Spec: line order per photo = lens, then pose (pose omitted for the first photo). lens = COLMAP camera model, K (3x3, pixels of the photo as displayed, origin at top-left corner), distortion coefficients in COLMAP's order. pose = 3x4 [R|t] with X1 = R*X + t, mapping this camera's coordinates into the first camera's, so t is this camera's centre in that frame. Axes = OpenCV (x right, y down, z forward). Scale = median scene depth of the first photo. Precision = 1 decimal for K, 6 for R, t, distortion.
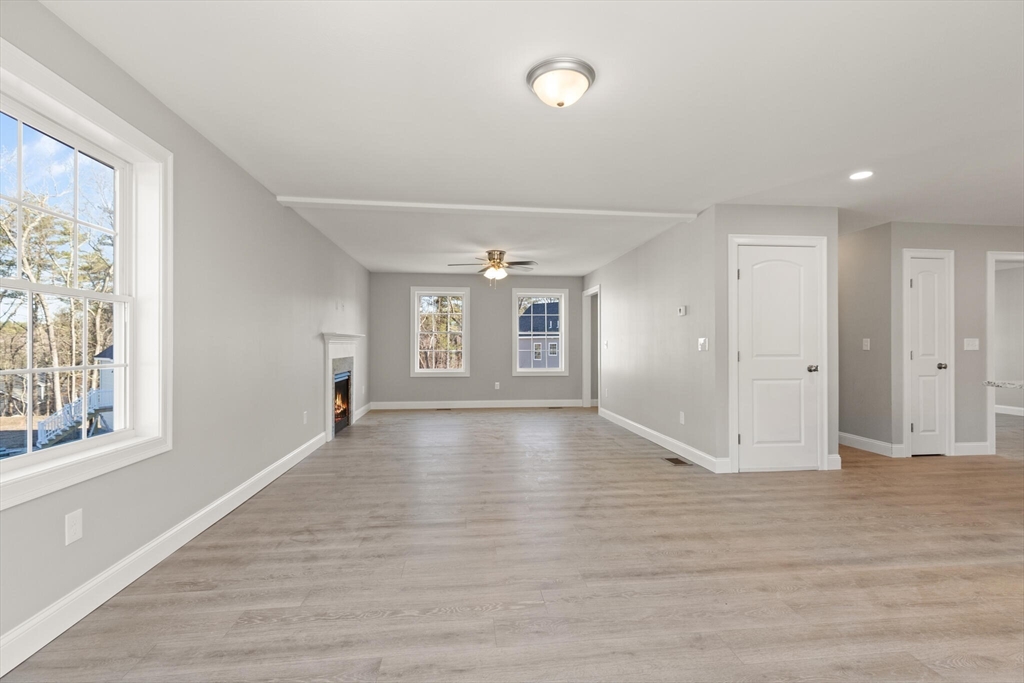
lens RADIAL K [[462.5, 0, 513.2], [0, 462.5, 344.3], [0, 0, 1]] dist [0.009820, -0.000979]
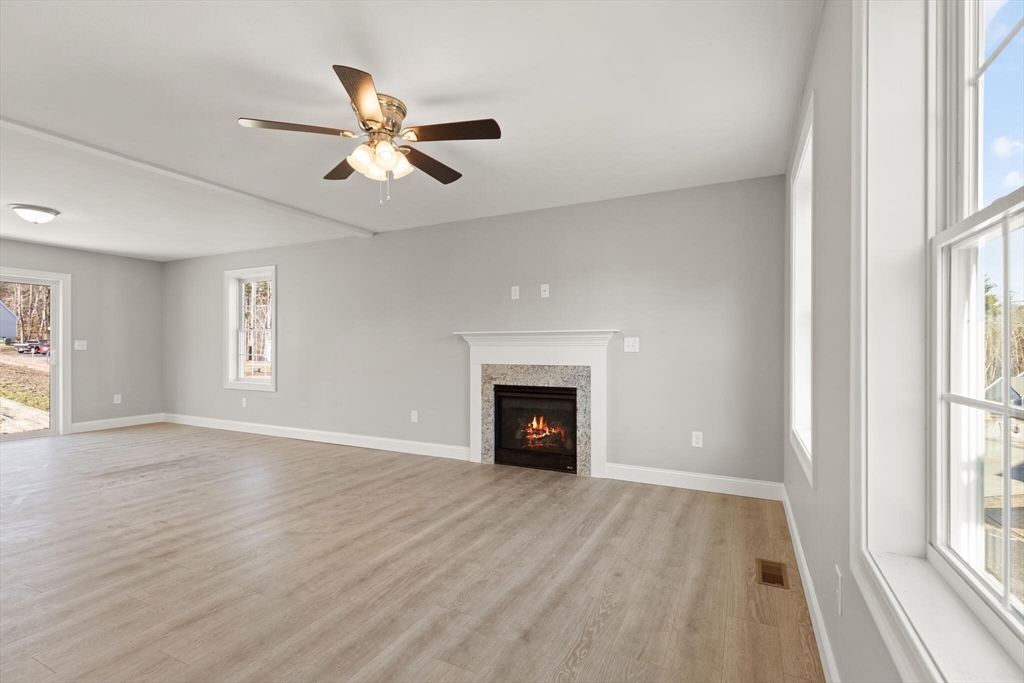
lens RADIAL K [[462.5, 0, 513.2], [0, 462.5, 344.3], [0, 0, 1]] dist [0.009820, -0.000979]
pose [[-0.544601, 0.000063, -0.838695, 0.446815], [0.003045, 0.999994, -0.001902, -0.003113], [0.838690, -0.003589, -0.544598, 2.558971]]
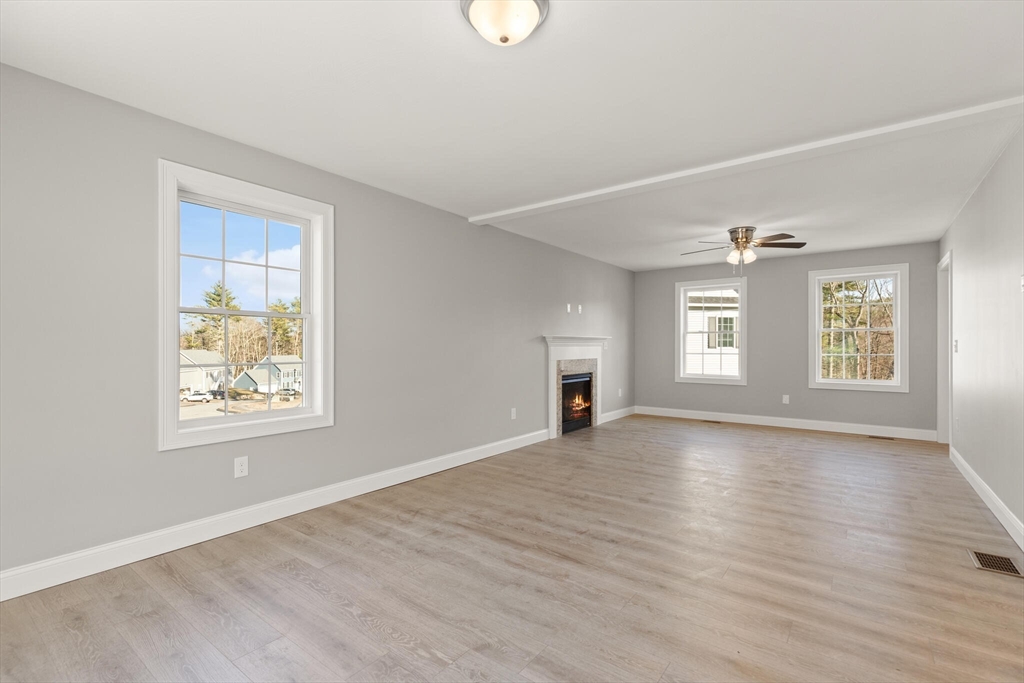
lens RADIAL K [[462.5, 0, 513.2], [0, 462.5, 344.3], [0, 0, 1]] dist [0.009820, -0.000979]
pose [[0.723347, -0.005067, -0.690466, 0.445246], [0.002523, 0.999986, -0.004696, -0.000746], [0.690480, 0.001655, 0.723349, 0.301738]]
